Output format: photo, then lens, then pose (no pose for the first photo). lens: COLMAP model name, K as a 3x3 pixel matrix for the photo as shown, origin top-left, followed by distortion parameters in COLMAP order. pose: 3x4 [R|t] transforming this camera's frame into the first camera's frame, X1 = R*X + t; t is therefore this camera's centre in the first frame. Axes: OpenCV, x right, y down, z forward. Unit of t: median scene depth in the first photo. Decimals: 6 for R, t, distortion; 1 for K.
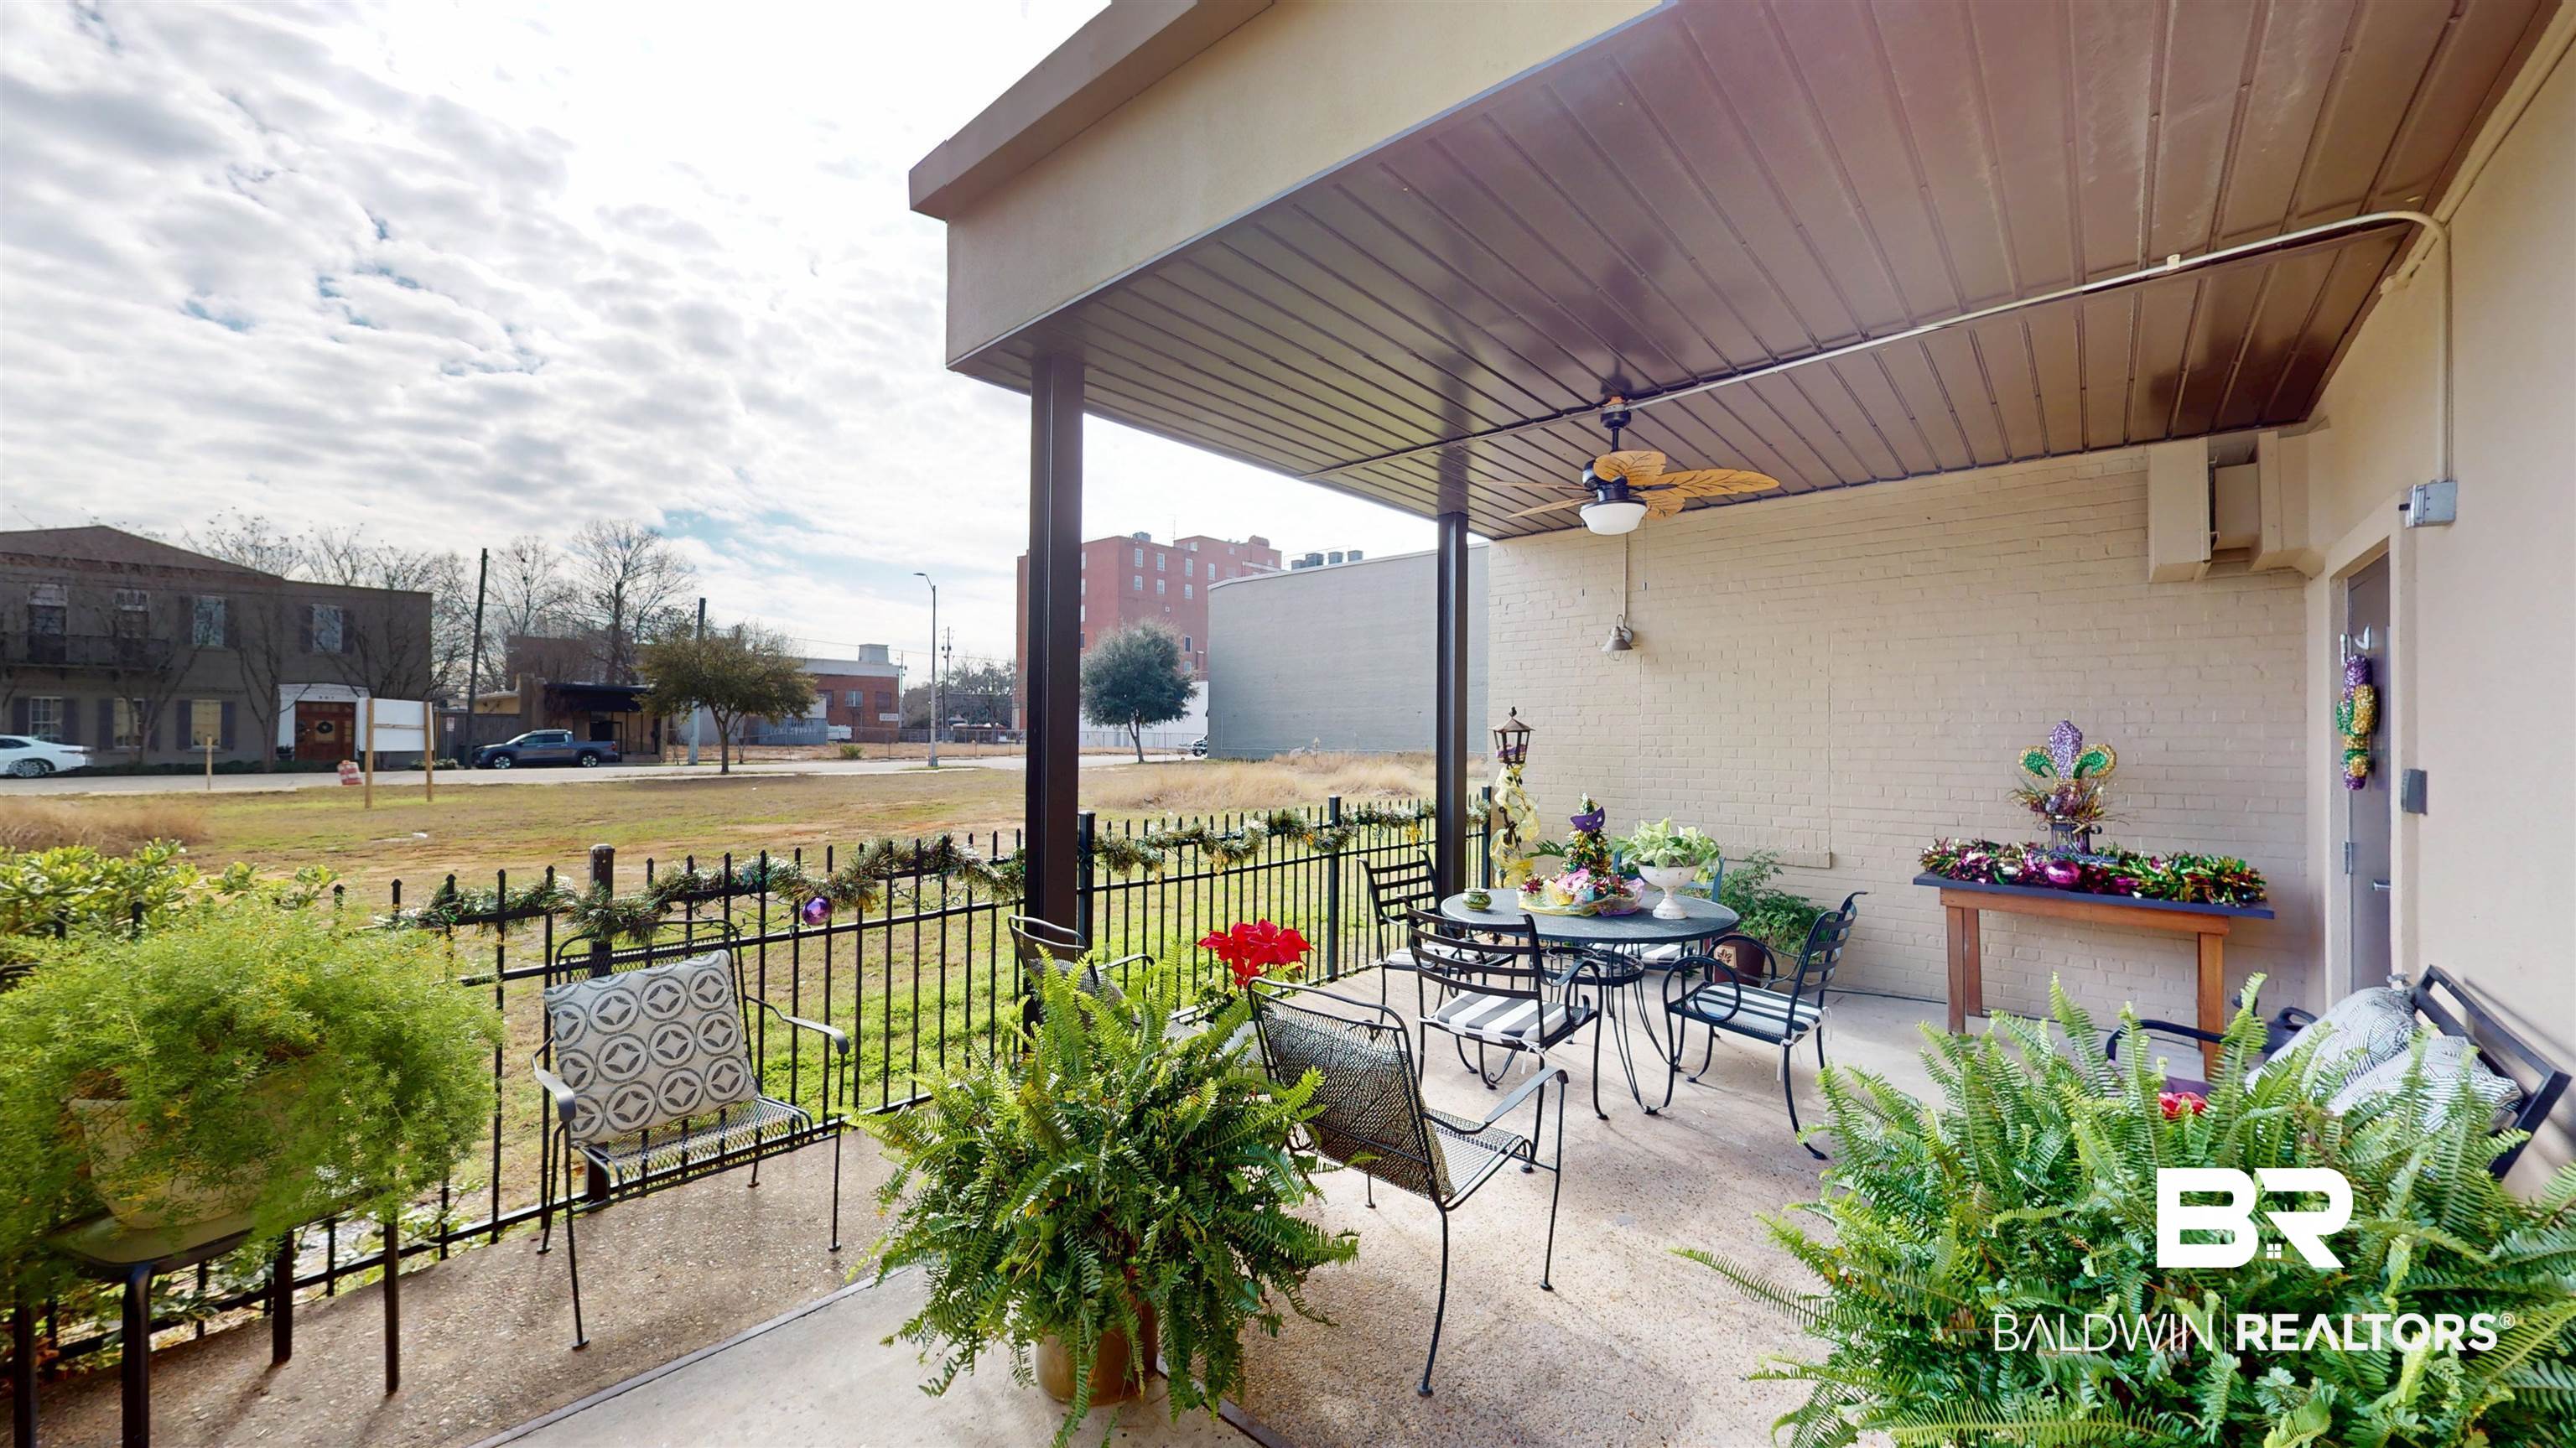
lens RADIAL K [[938.9, 0, 1293.9], [0, 938.9, 726.5], [0, 0, 1]] dist [-0.000560, 0.000233]
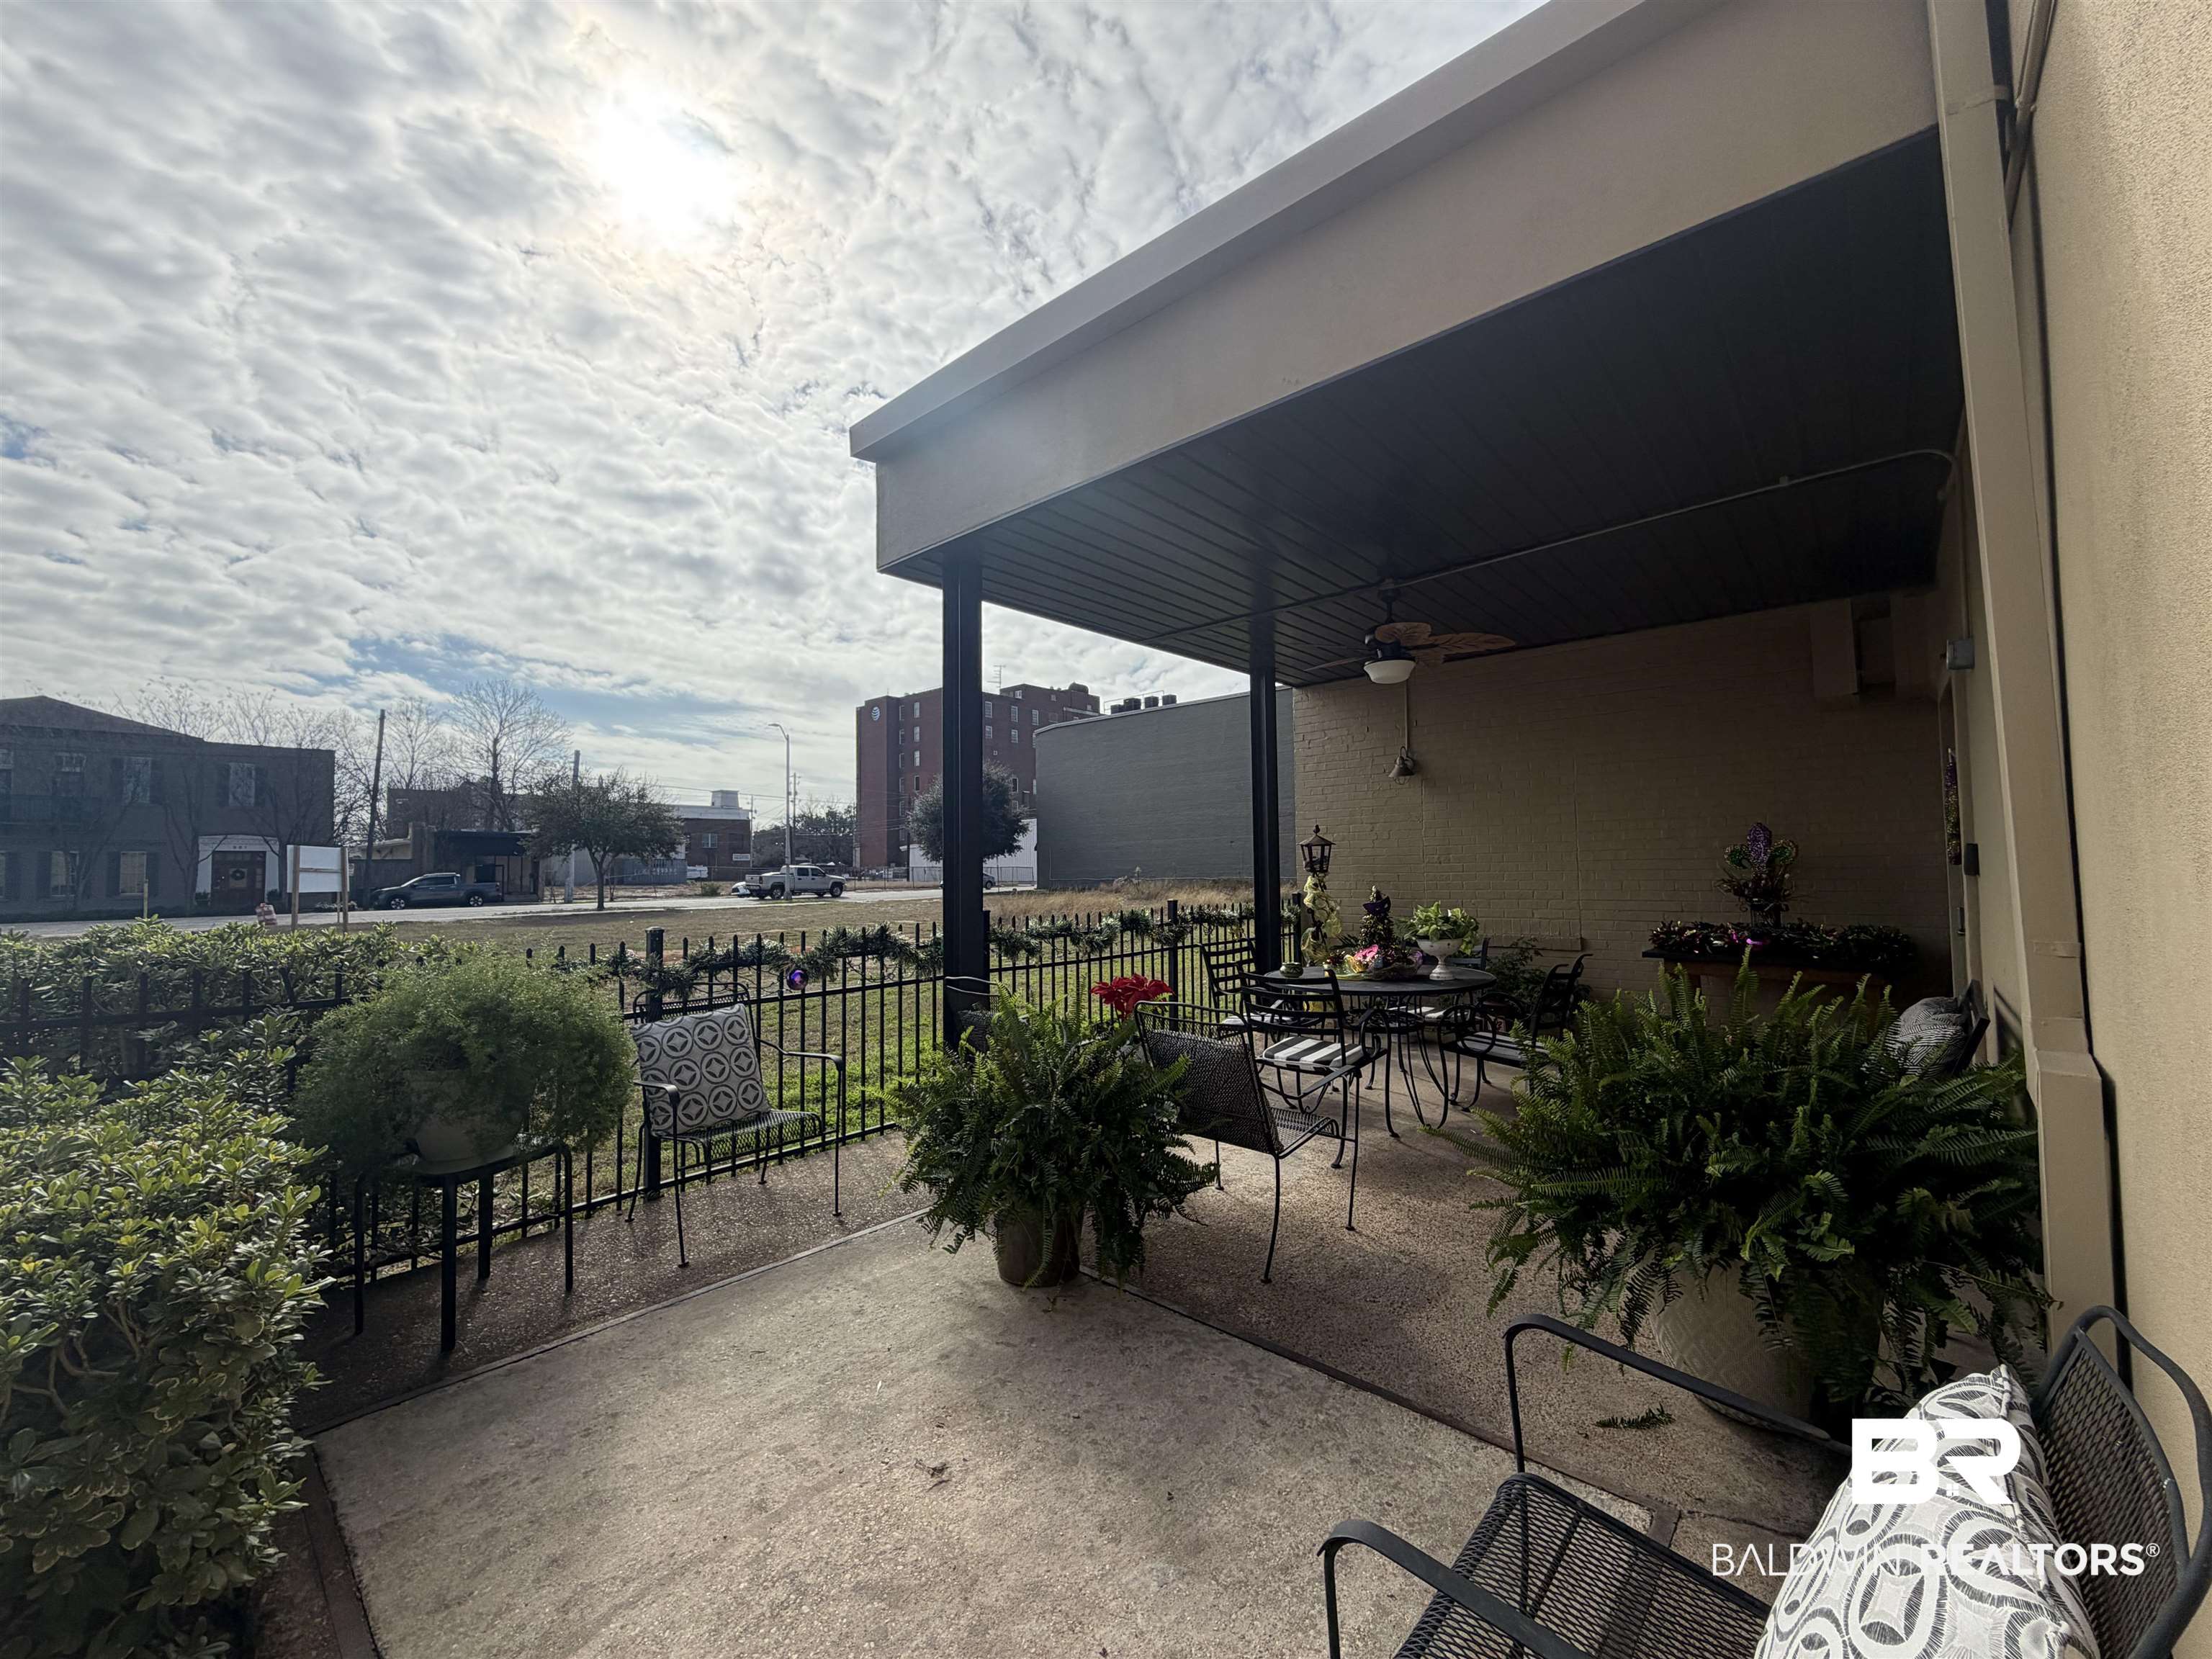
lens RADIAL K [[883.0, 0, 1113.2], [0, 883.0, 830.5], [0, 0, 1]] dist [0.011949, -0.000483]
pose [[0.999776, -0.021179, -0.000079, -0.038042], [0.021164, 0.999201, -0.033913, 0.025658], [0.000797, 0.033904, 0.999425, -0.182204]]
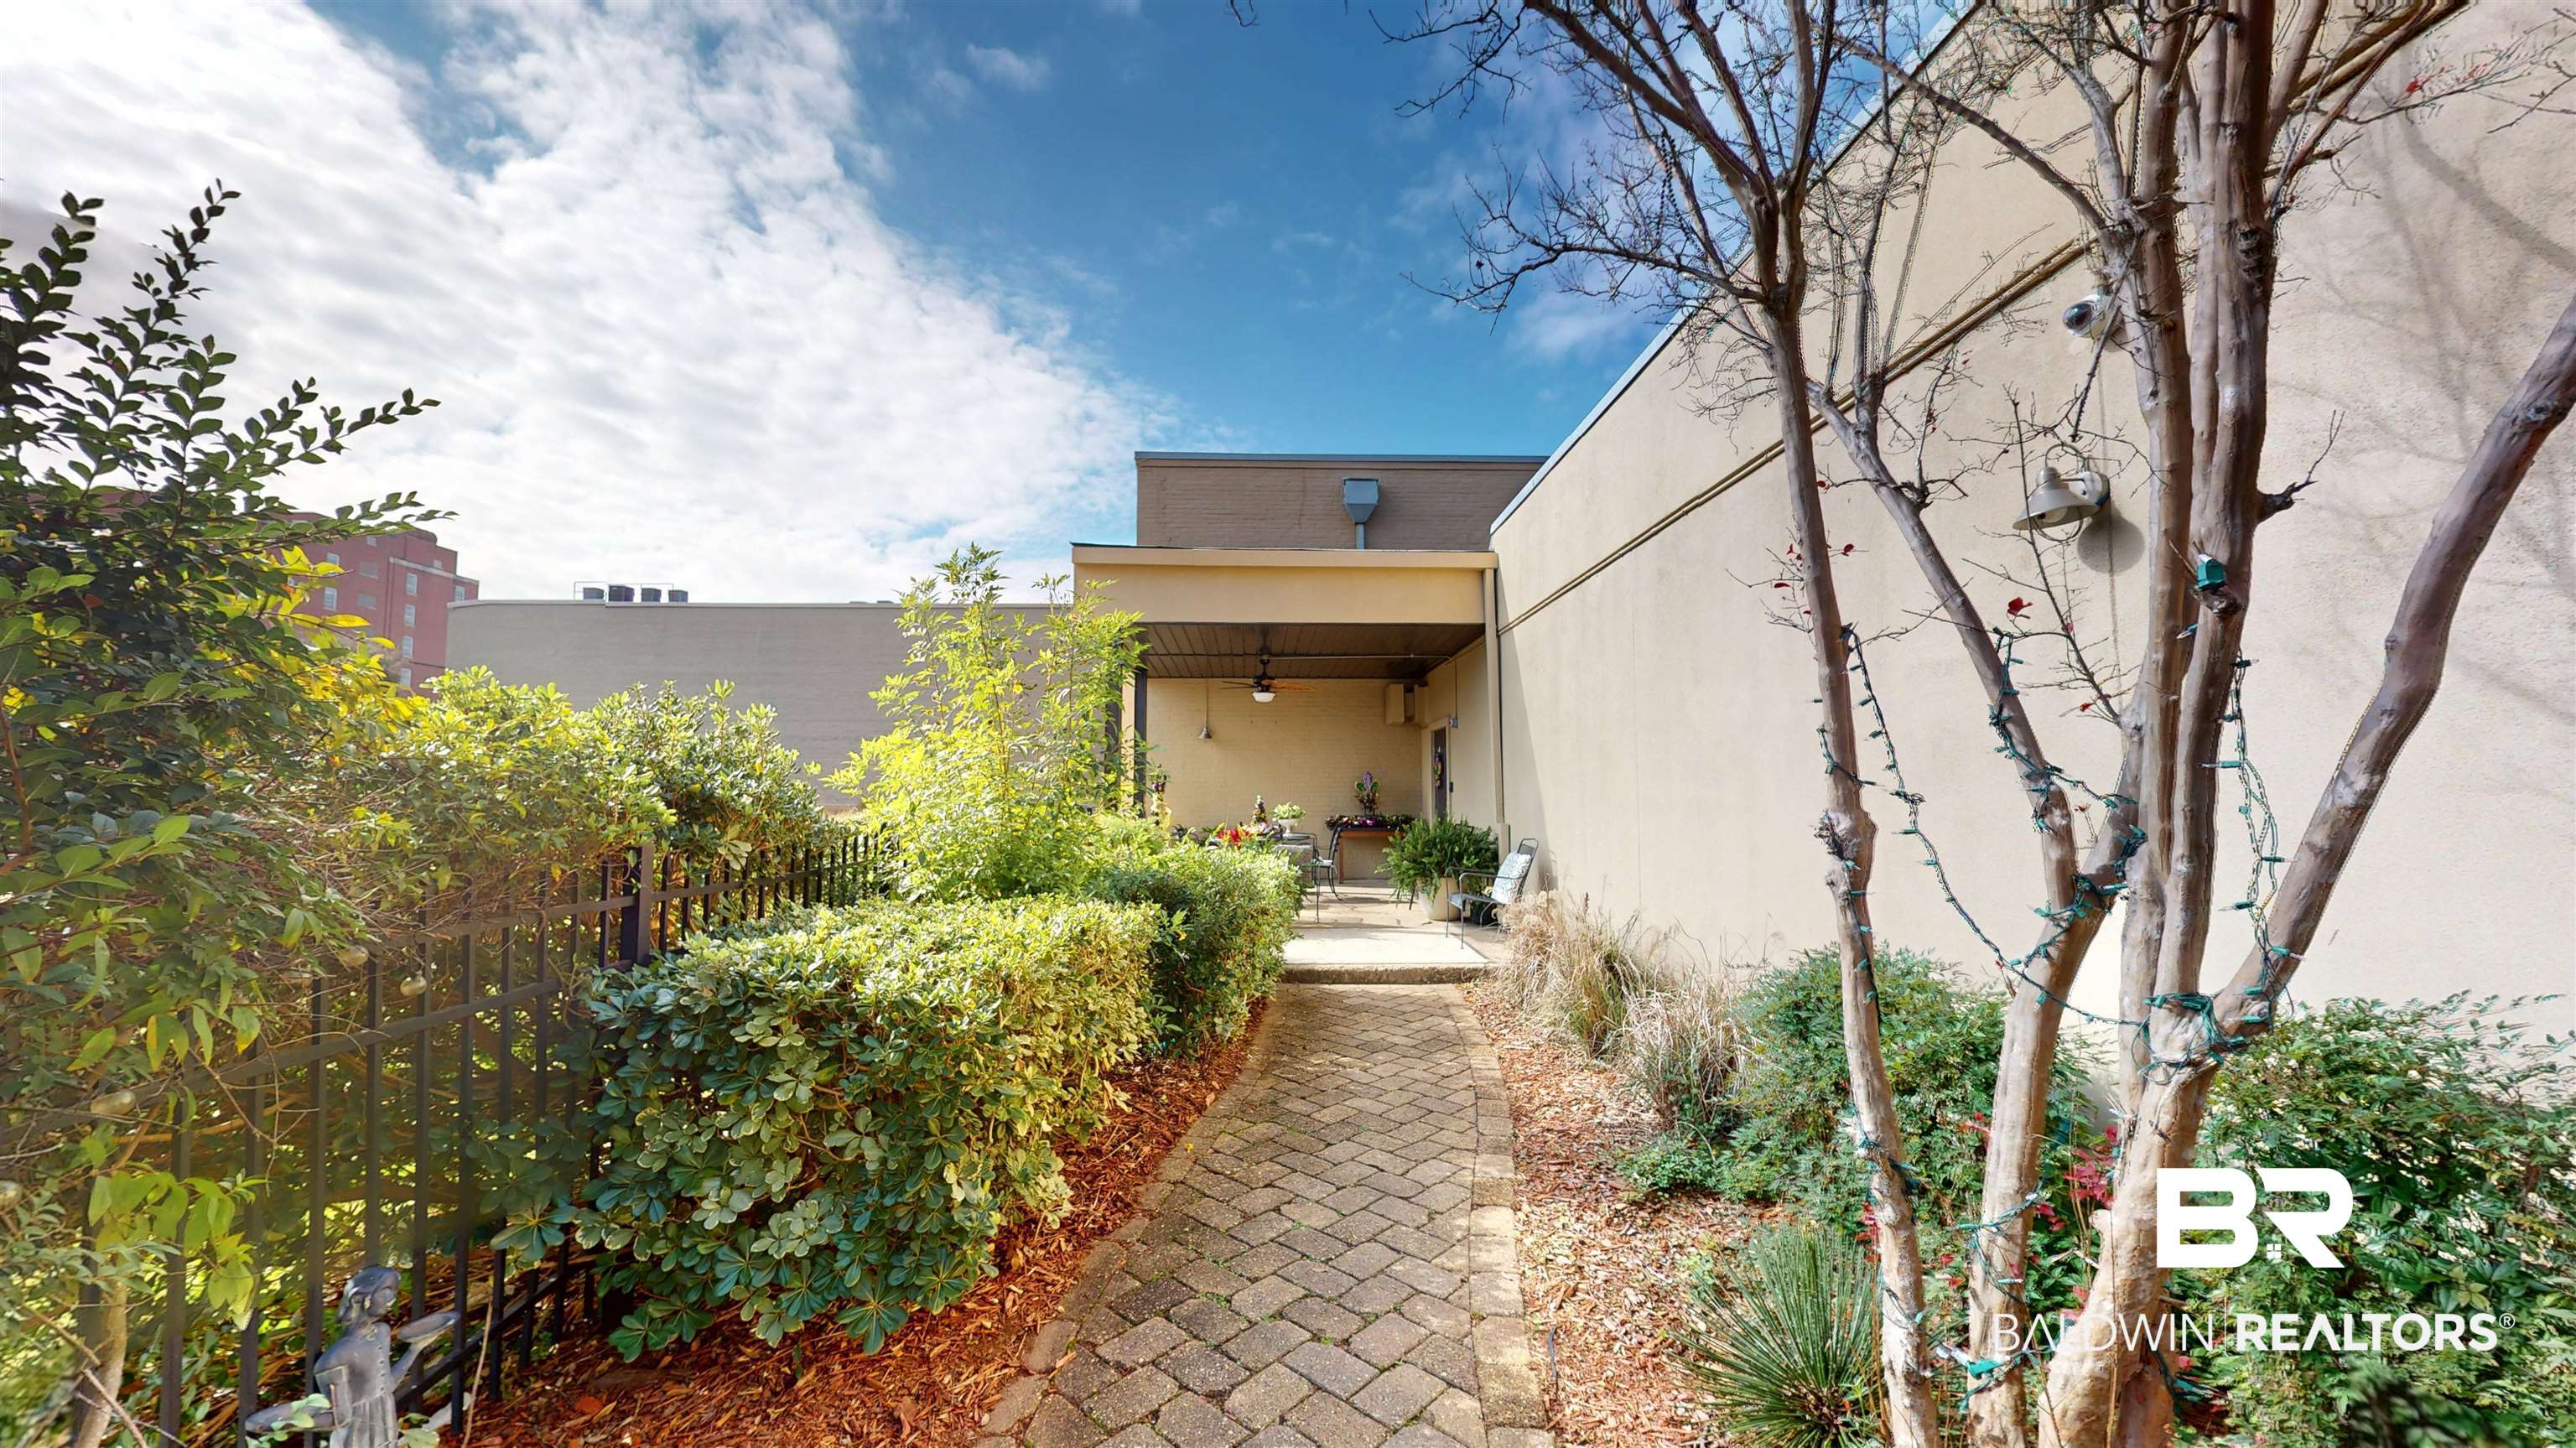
lens RADIAL K [[938.9, 0, 1279.7], [0, 938.9, 729.8], [0, 0, 1]] dist [-0.000560, 0.000233]
pose [[0.738318, 0.039092, 0.673319, -1.344210], [-0.001322, 0.998401, -0.056517, 0.028274], [-0.674451, 0.040837, 0.737189, -0.969032]]
